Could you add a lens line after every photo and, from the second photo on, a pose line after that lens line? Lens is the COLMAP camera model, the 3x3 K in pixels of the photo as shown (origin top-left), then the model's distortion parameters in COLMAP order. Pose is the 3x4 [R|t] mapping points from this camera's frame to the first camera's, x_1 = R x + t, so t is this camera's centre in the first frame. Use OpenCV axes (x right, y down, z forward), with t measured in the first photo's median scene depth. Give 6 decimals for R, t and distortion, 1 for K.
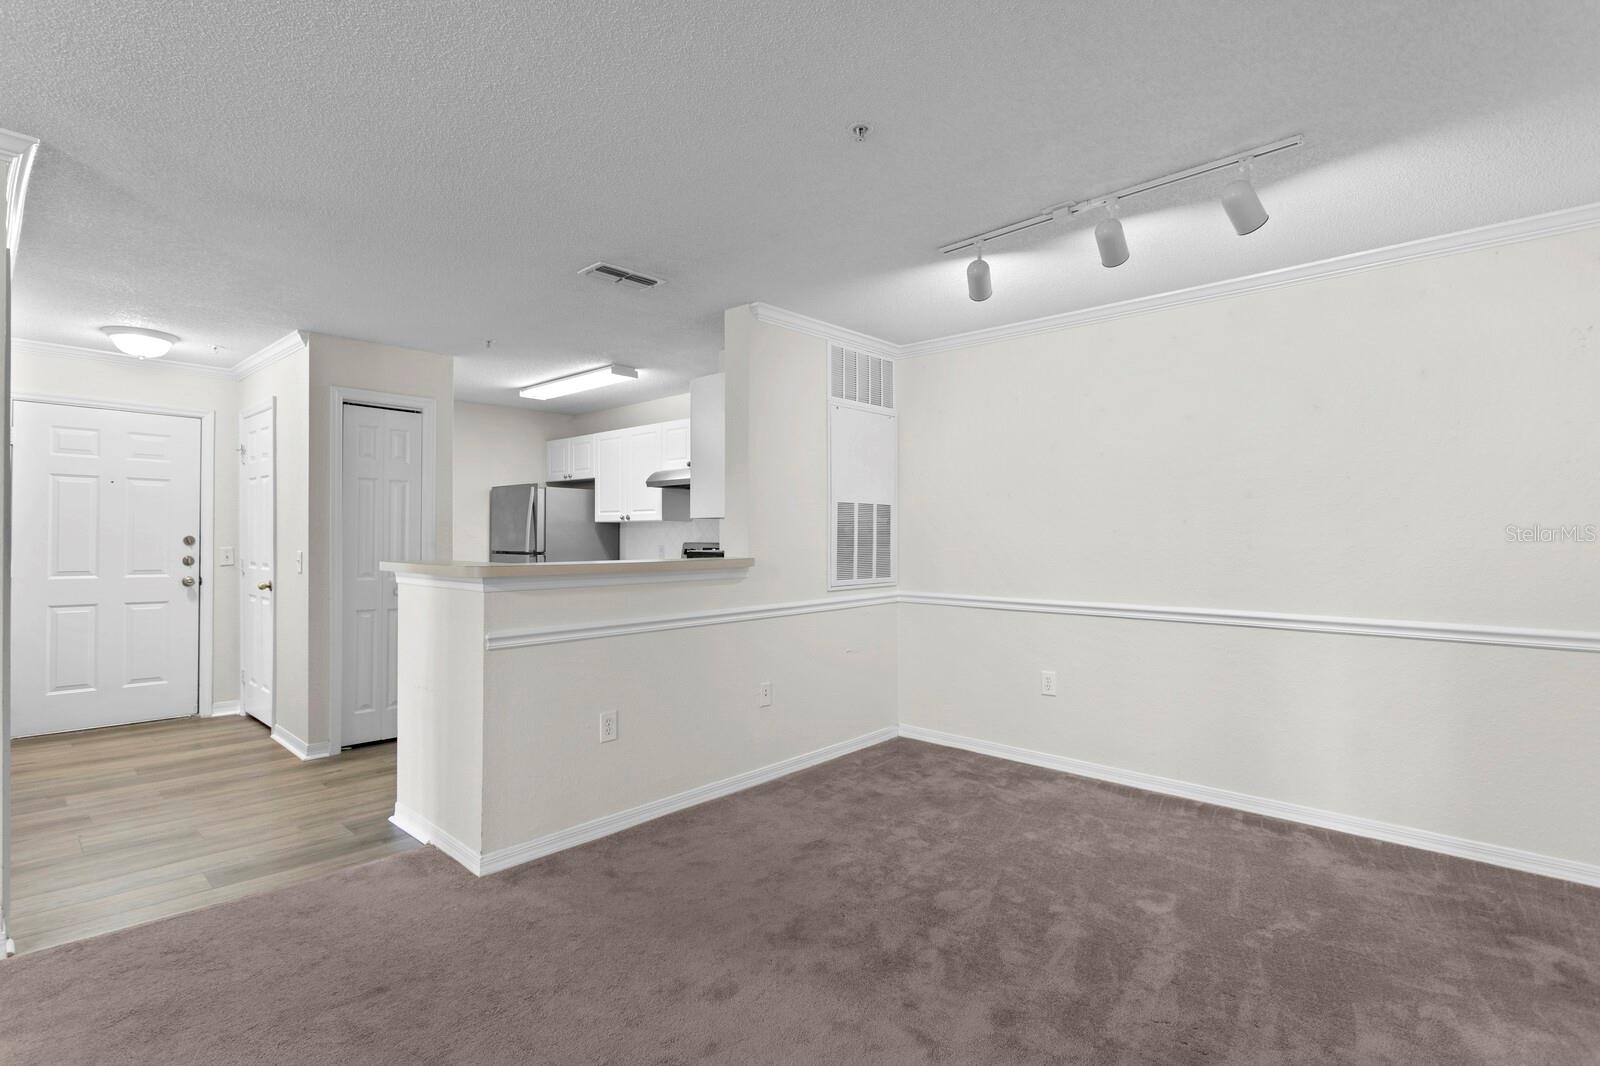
lens RADIAL K [[761.6, 0, 782.5], [0, 761.6, 539.7], [0, 0, 1]] dist [-0.001424, 0.000830]
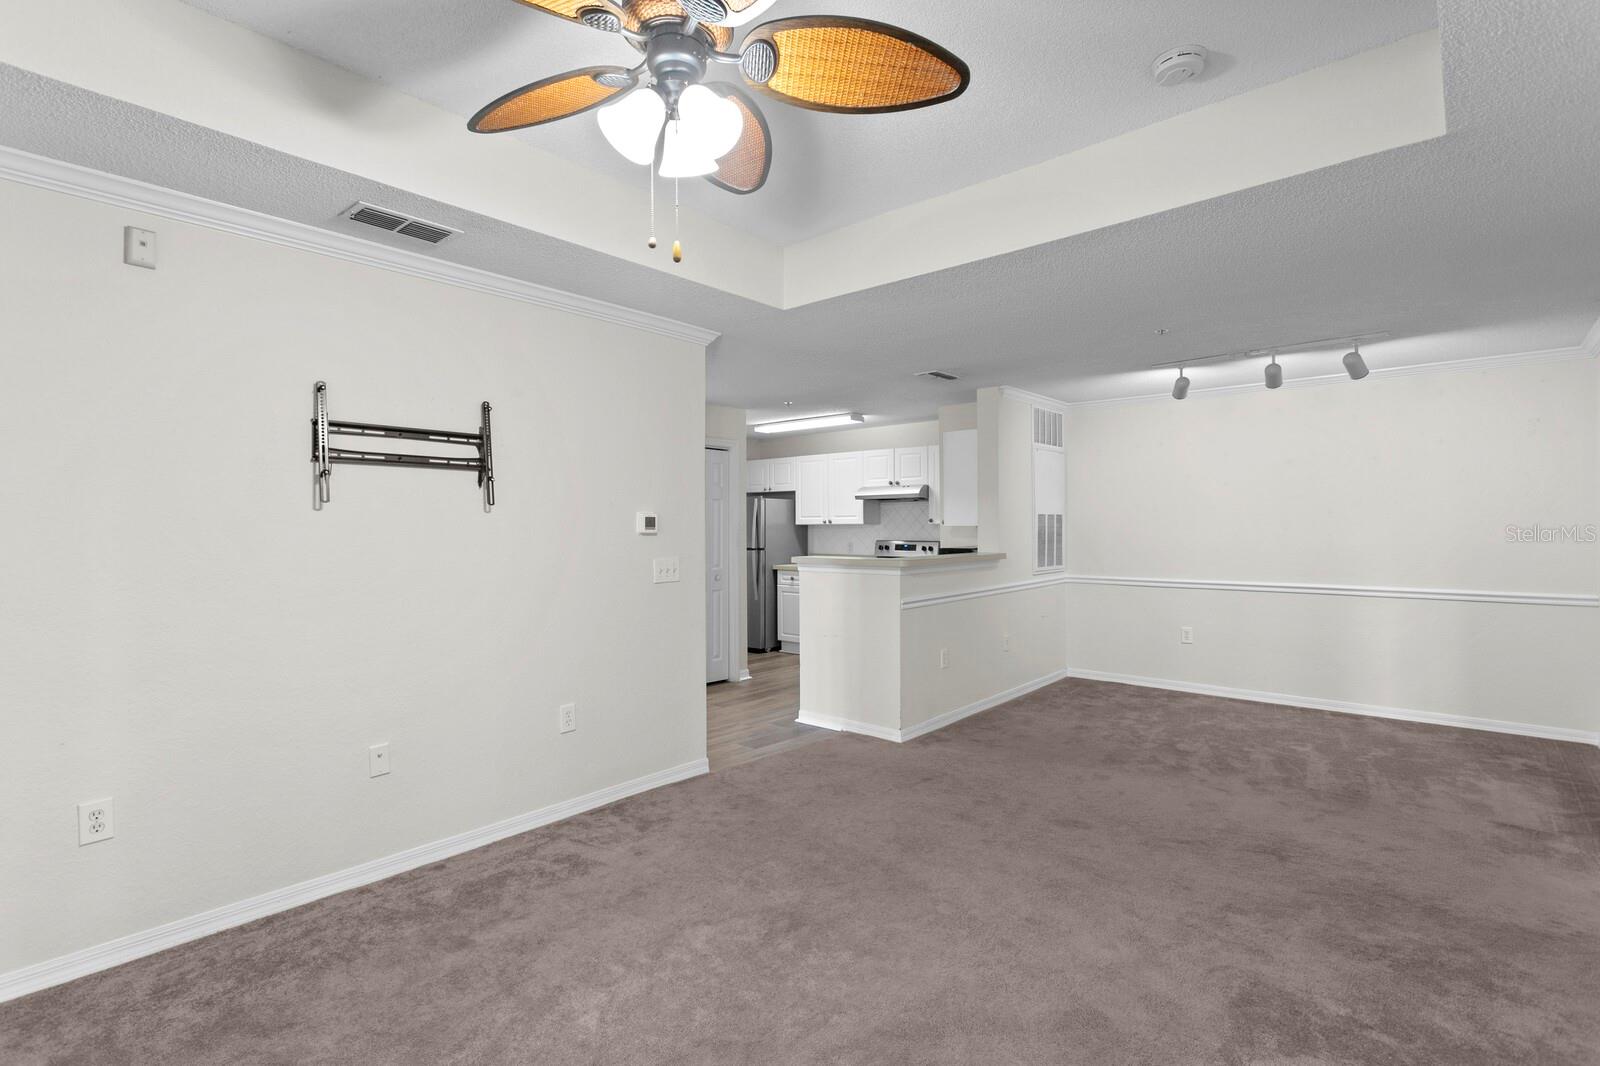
lens RADIAL K [[758.4, 0, 778.0], [0, 758.4, 528.8], [0, 0, 1]] dist [0.002067, 0.000294]
pose [[0.999738, -0.005533, 0.022223, -0.448596], [0.005554, 0.999984, -0.000875, -0.021931], [-0.022218, 0.000998, 0.999753, -0.436108]]
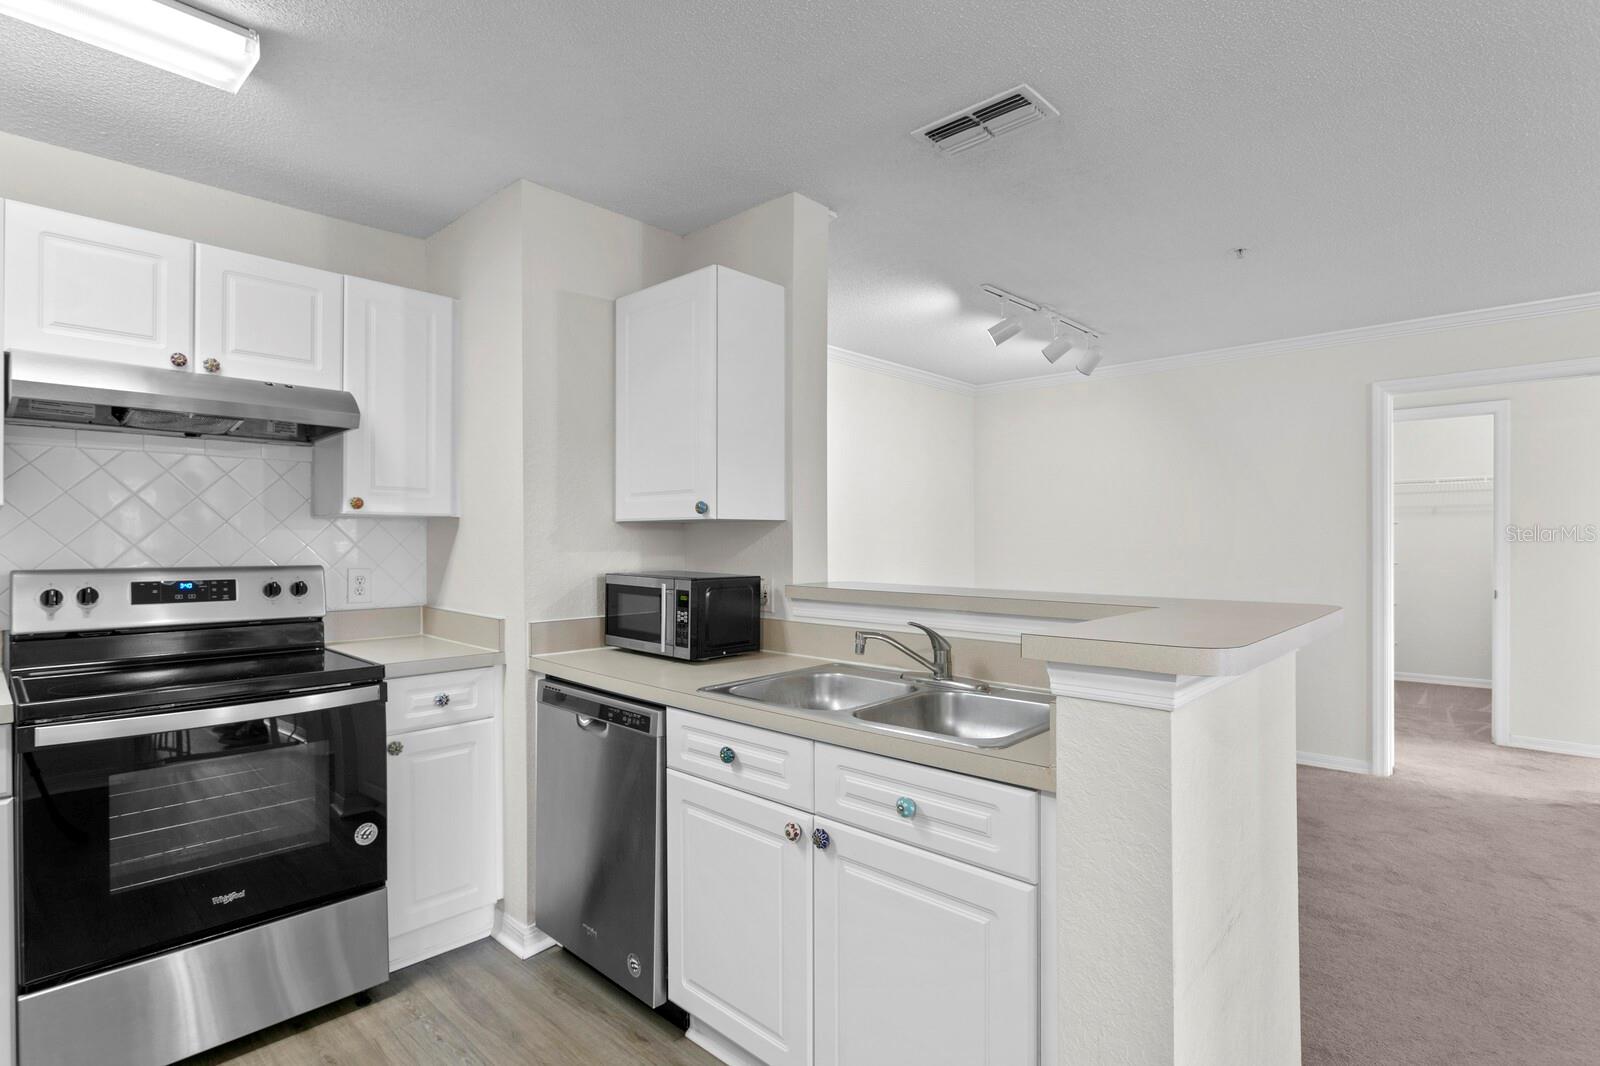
lens RADIAL K [[780.4, 0, 780.7], [0, 780.4, 537.1], [0, 0, 1]] dist [-0.011201, 0.002996]
pose [[0.001068, 0.000659, 0.999999, -0.639543], [0.003836, 0.999992, -0.000663, -0.013532], [-0.999992, 0.003837, 0.001066, 0.896918]]
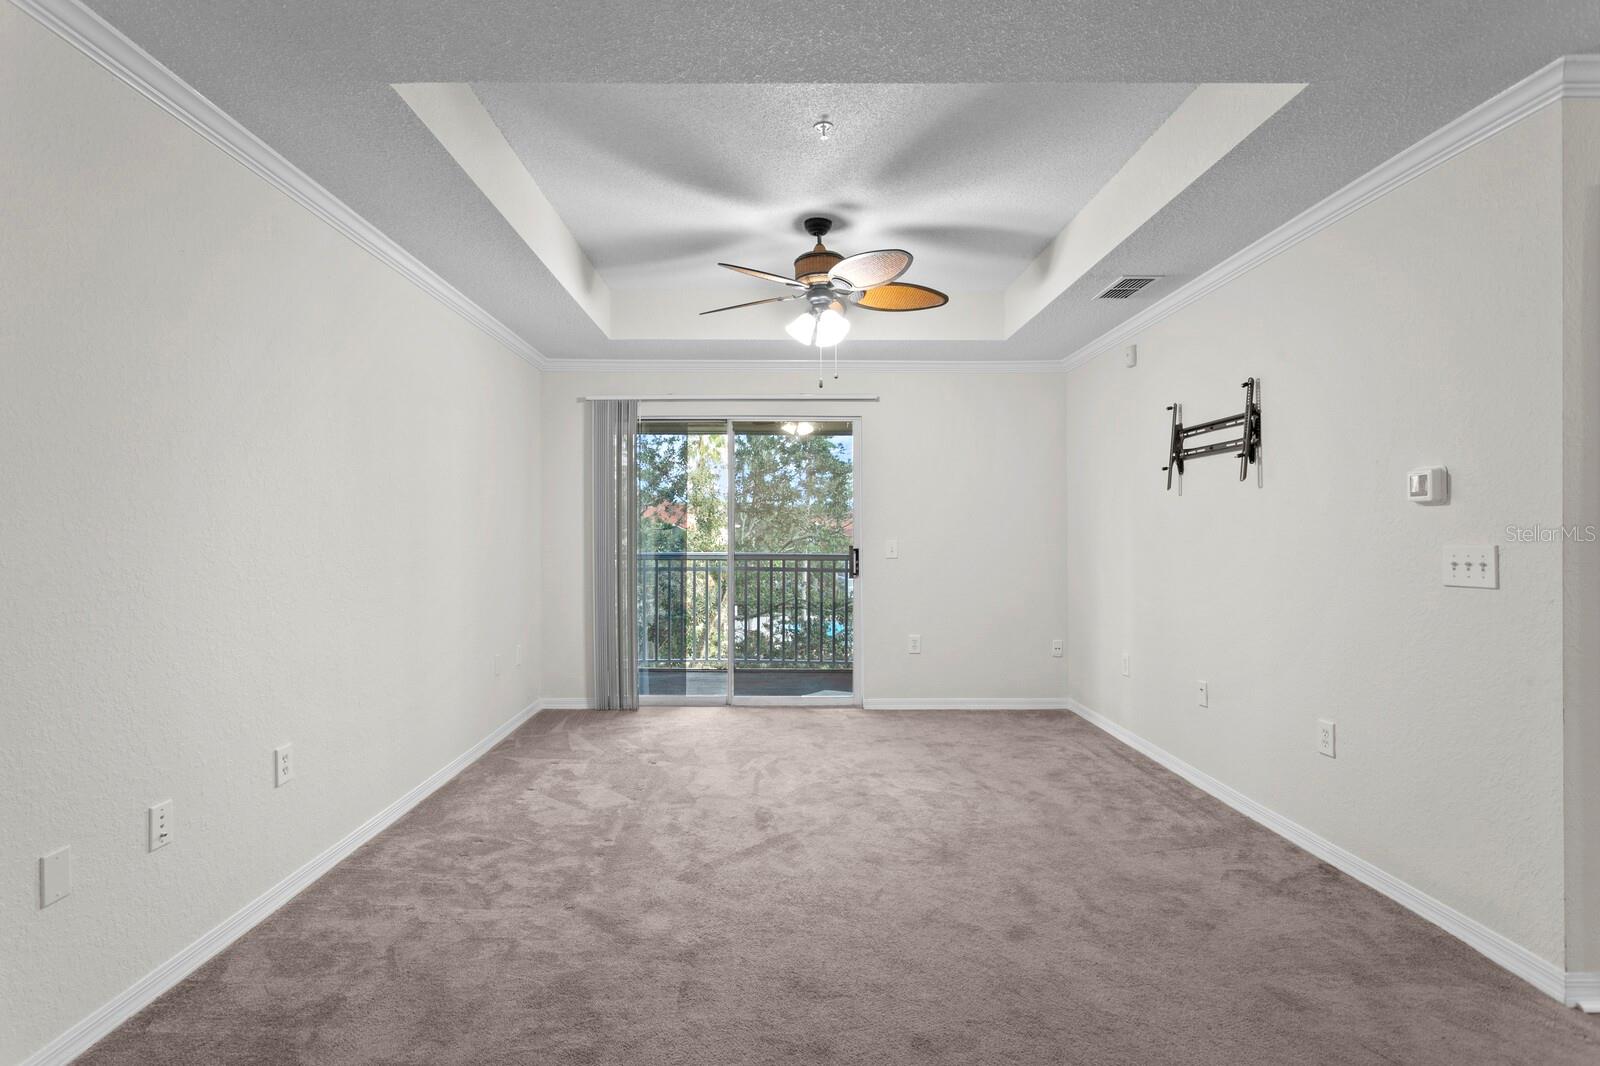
lens RADIAL K [[780.4, 0, 780.7], [0, 780.4, 537.1], [0, 0, 1]] dist [-0.011201, 0.002996]
pose [[-0.722507, 0.001508, -0.691362, 0.125090], [-0.000645, 0.999996, 0.002855, 0.005148], [0.691363, 0.002509, -0.722503, 0.516637]]
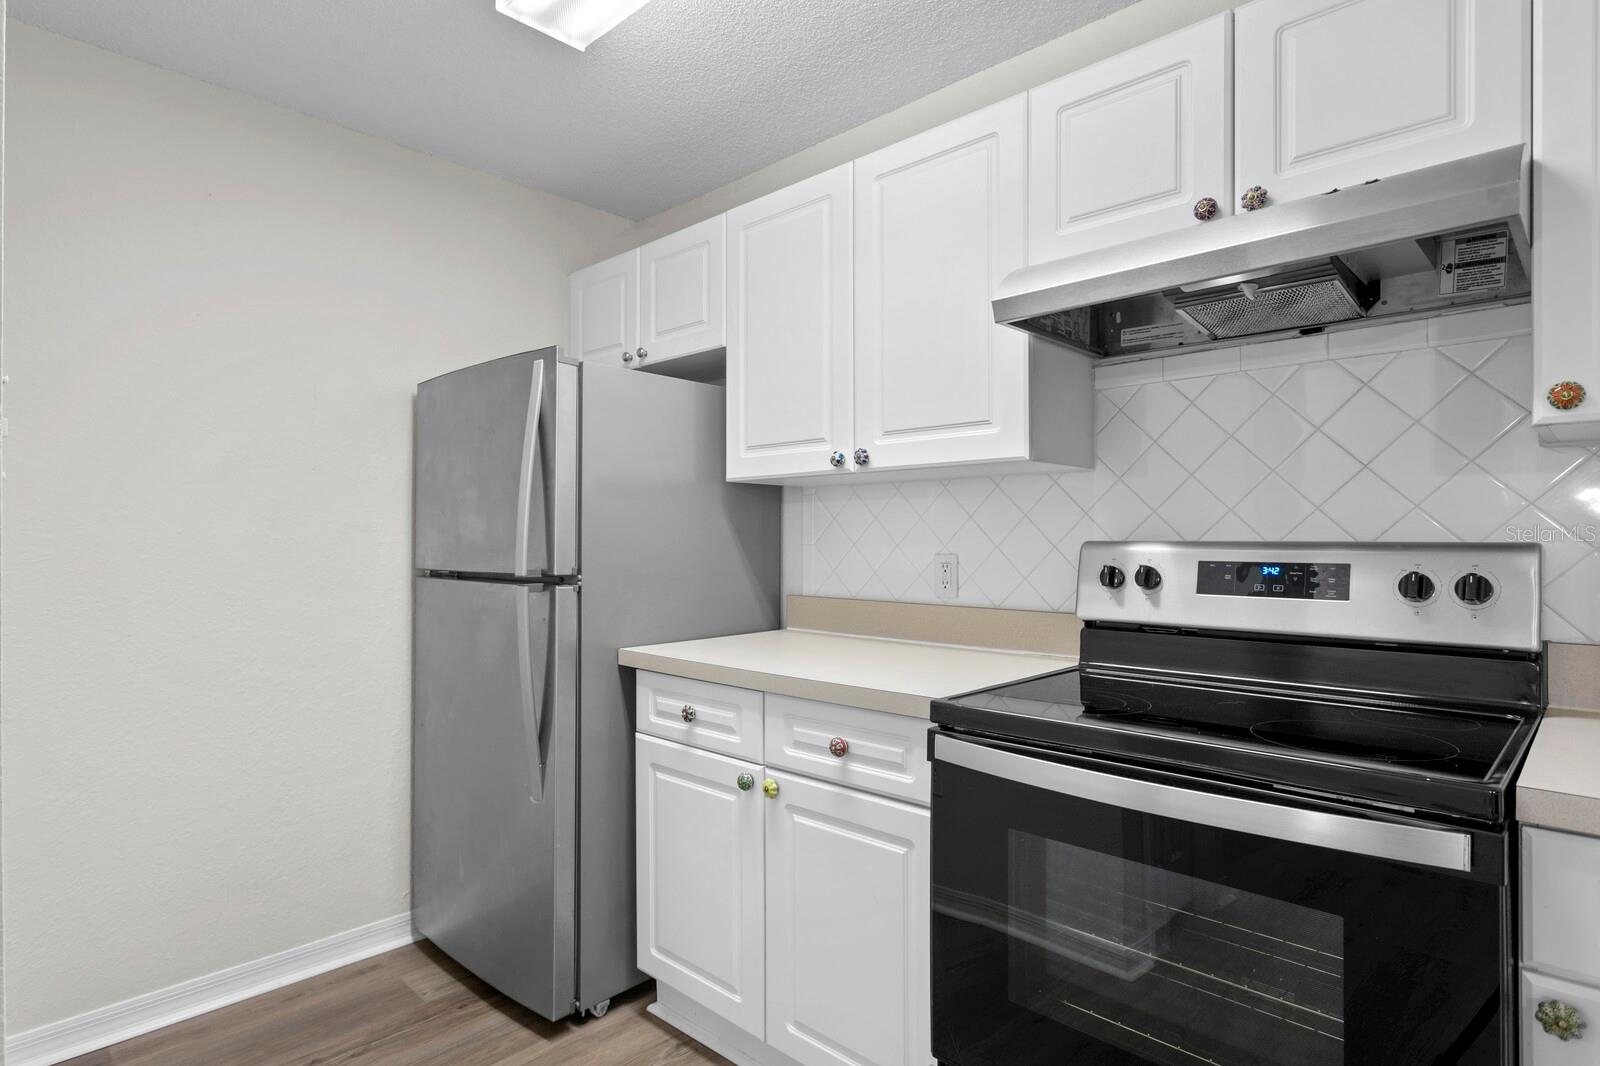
lens RADIAL K [[845.7, 0, 776.8], [0, 845.7, 534.9], [0, 0, 1]] dist [-0.001306, -0.000207]
pose [[0.999764, -0.002819, -0.021528, -0.318440], [0.002601, 0.999945, -0.010142, 0.005408], [0.021556, 0.010083, 0.999717, 0.936984]]
